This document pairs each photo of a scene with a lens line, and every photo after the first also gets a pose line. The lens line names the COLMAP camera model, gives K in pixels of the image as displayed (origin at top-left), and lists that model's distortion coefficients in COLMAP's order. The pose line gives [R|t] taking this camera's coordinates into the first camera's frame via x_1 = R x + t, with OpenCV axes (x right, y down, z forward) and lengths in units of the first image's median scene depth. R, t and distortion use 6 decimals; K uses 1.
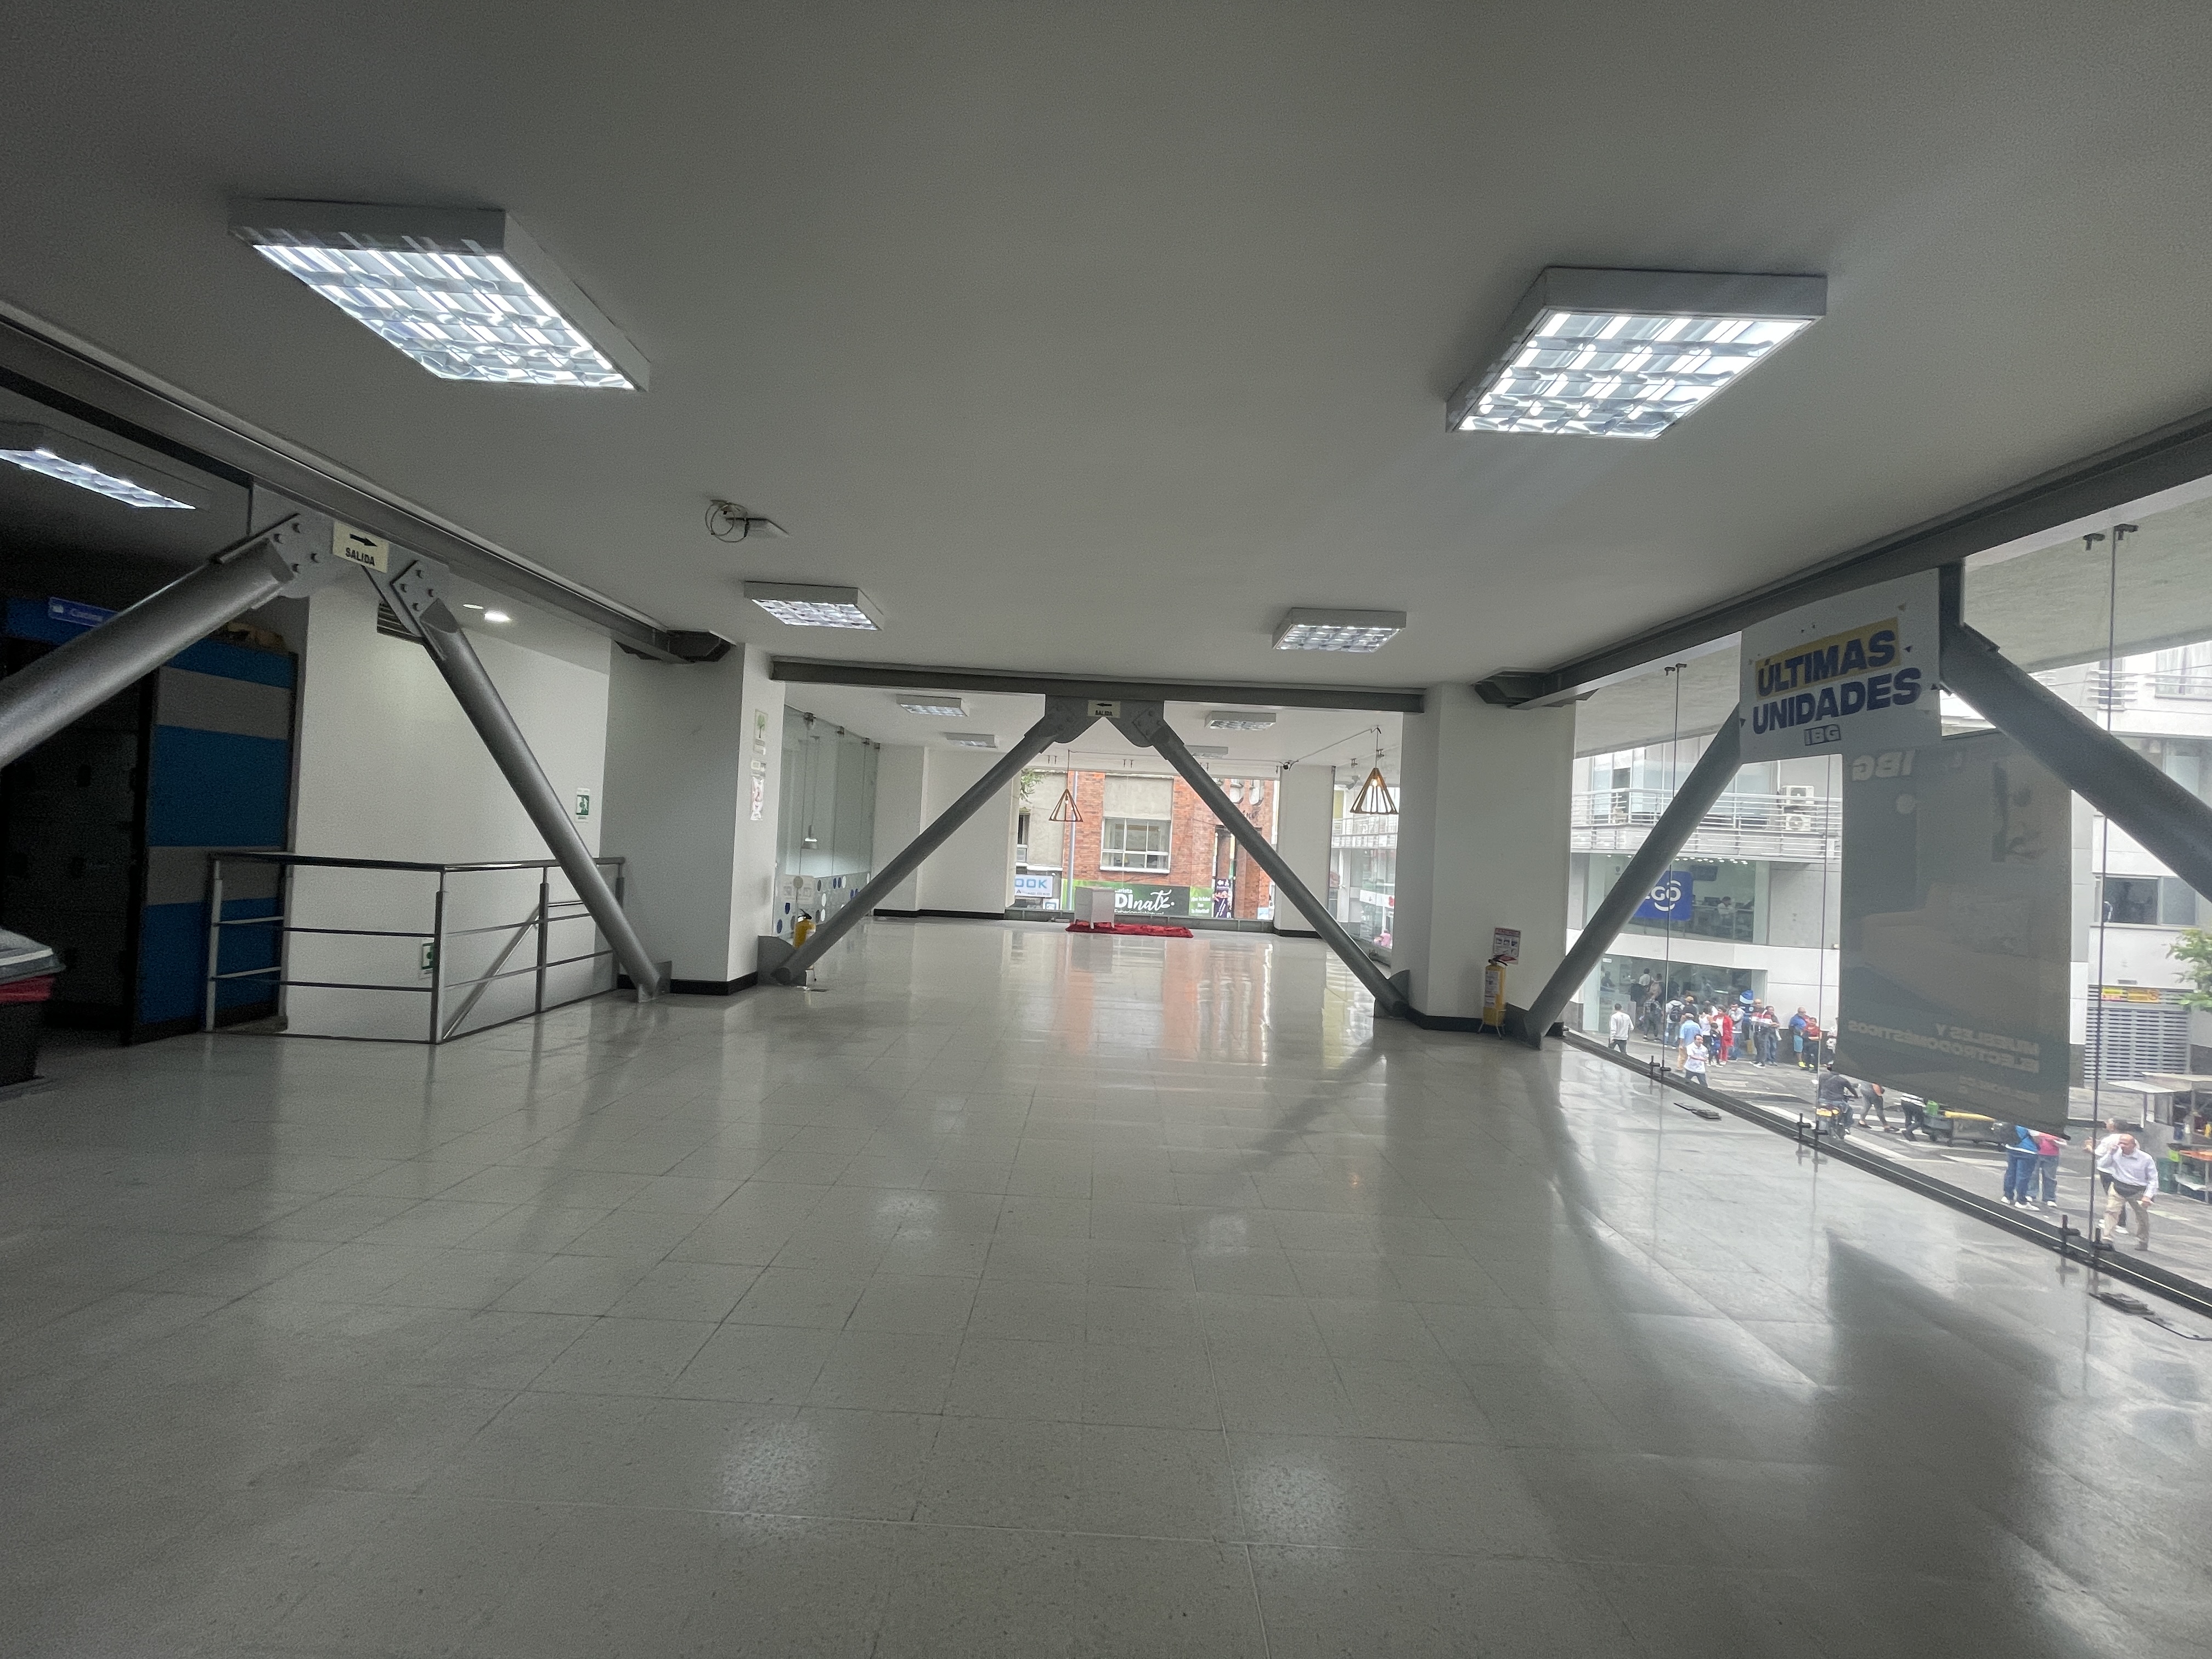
lens RADIAL K [[887.4, 0, 1110.8], [0, 887.4, 835.7], [0, 0, 1]] dist [0.002372, 0.000287]
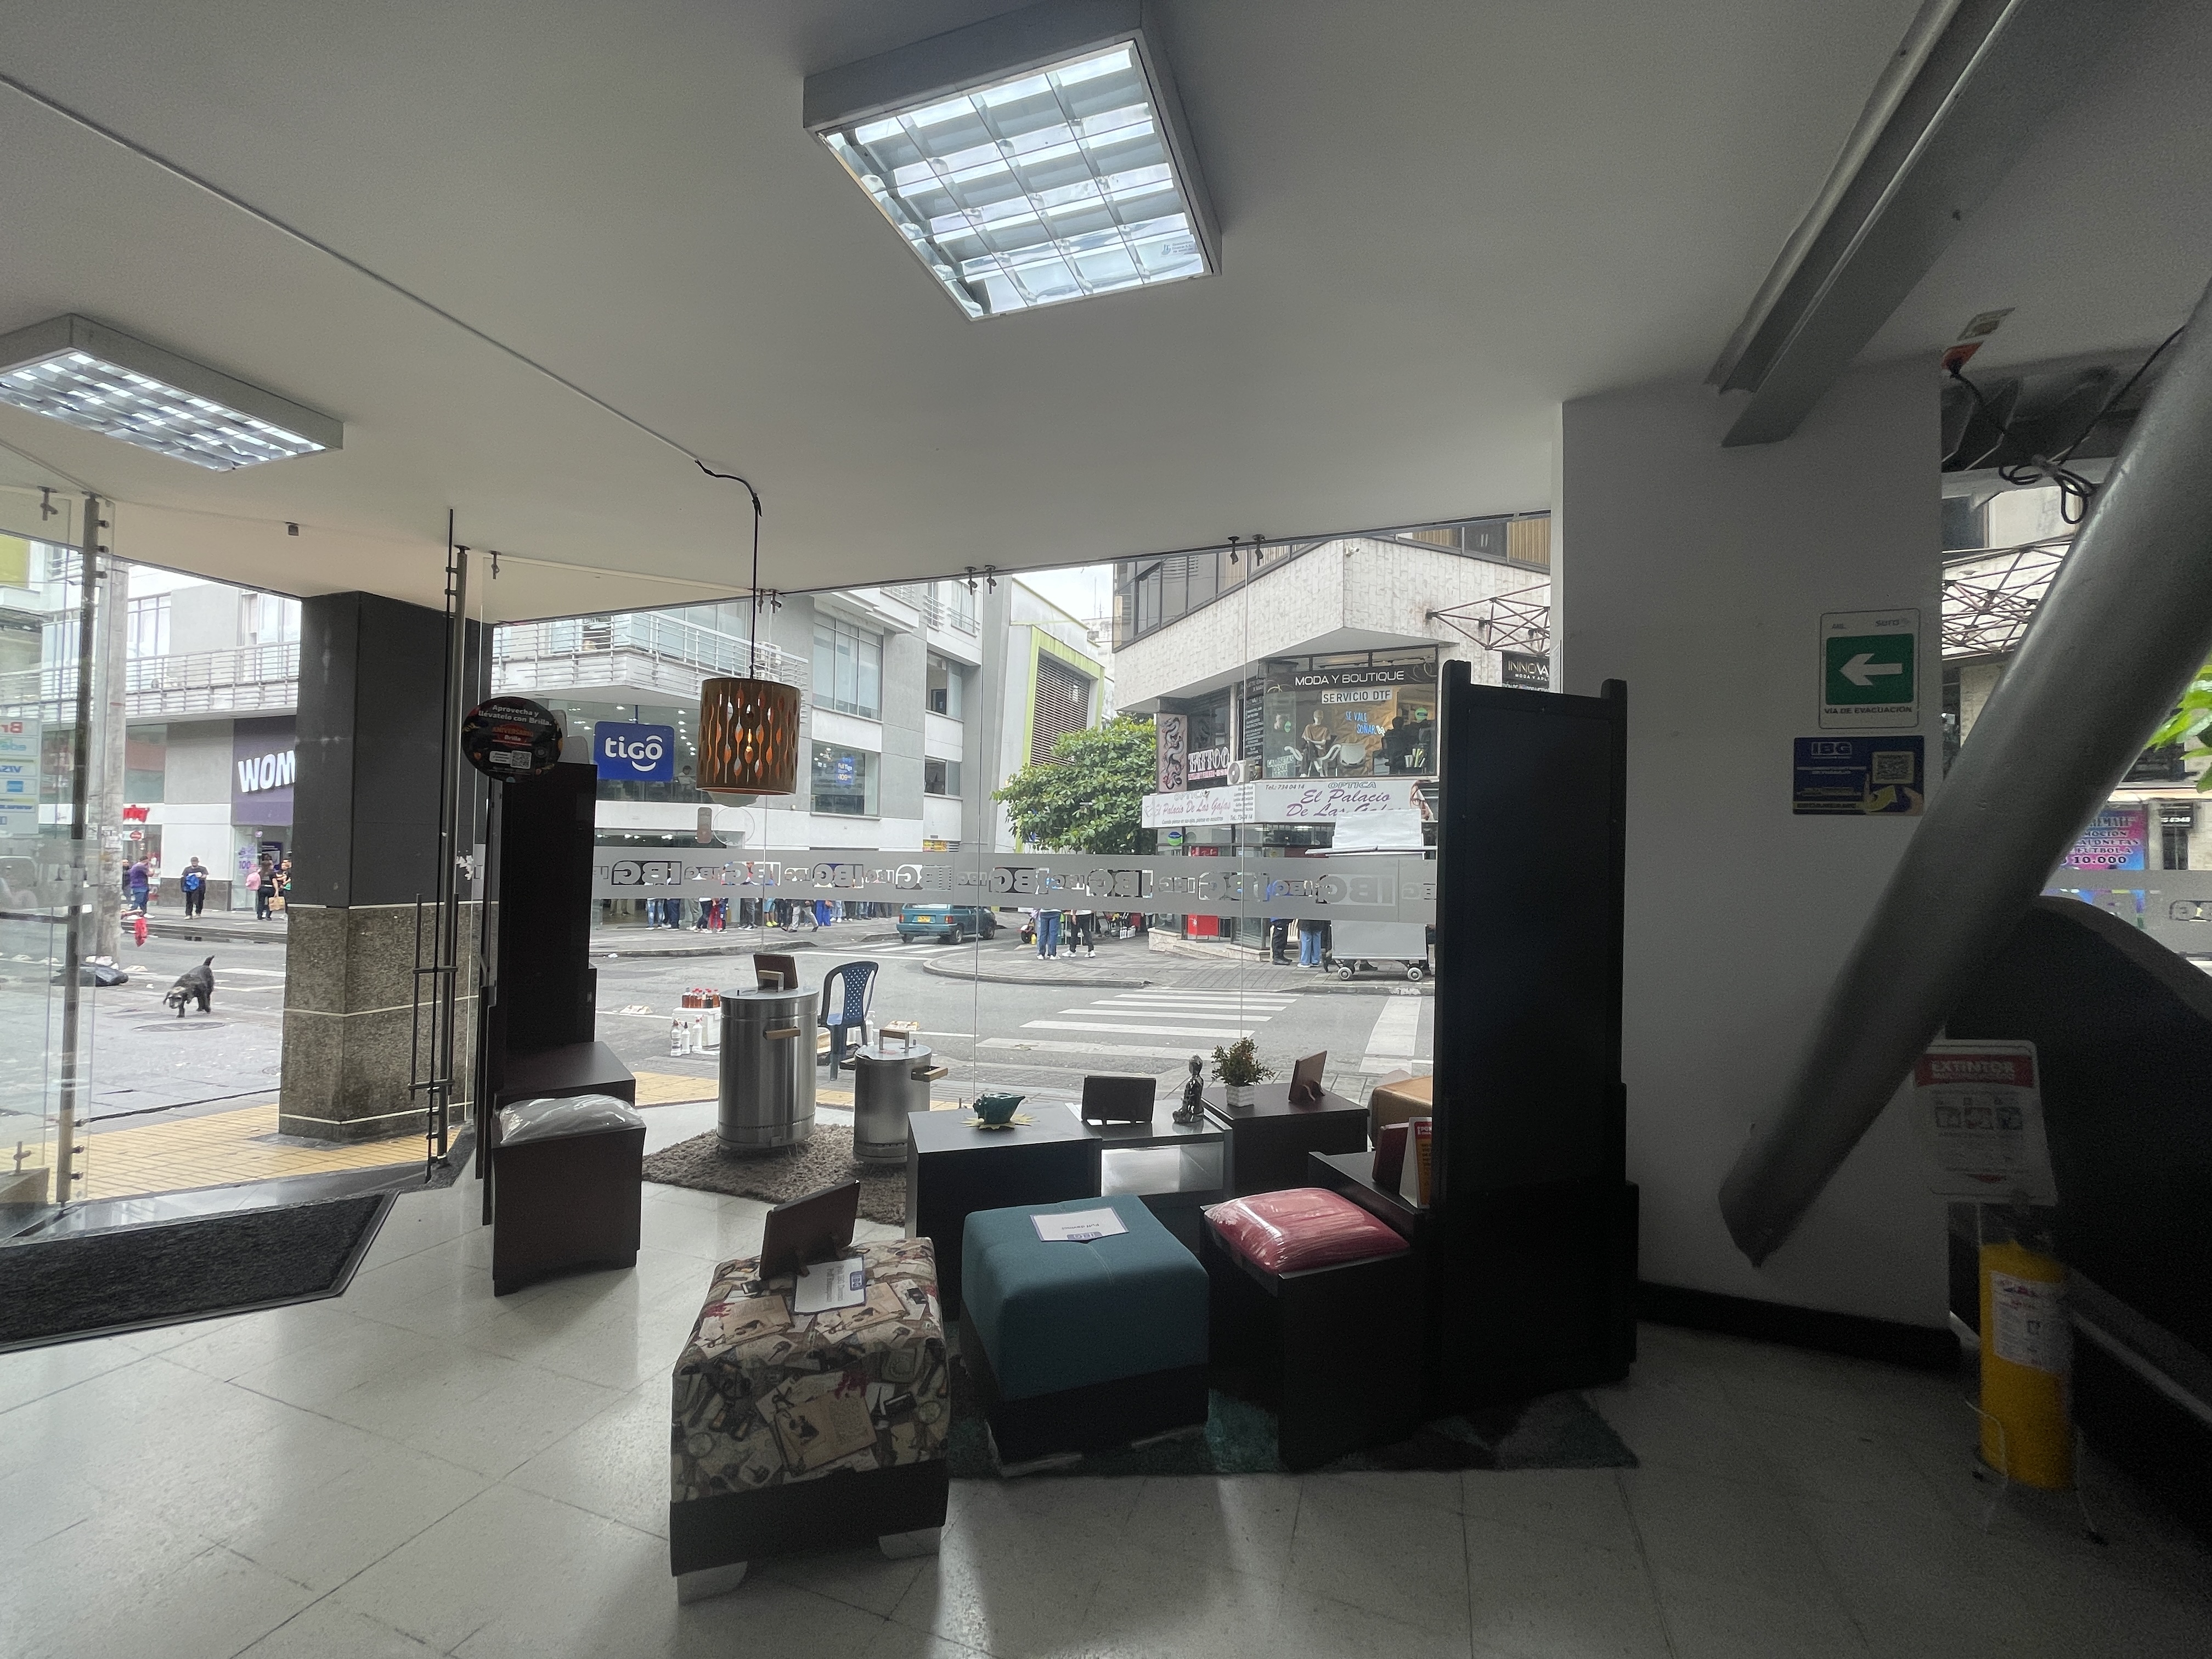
lens RADIAL K [[887.4, 0, 1110.8], [0, 887.4, 835.7], [0, 0, 1]] dist [0.002372, 0.000287]
pose [[0.350608, -0.027218, 0.936127, -0.104723], [-0.008590, 0.999442, 0.032276, 0.494101], [-0.936483, -0.019358, 0.350179, 1.175272]]
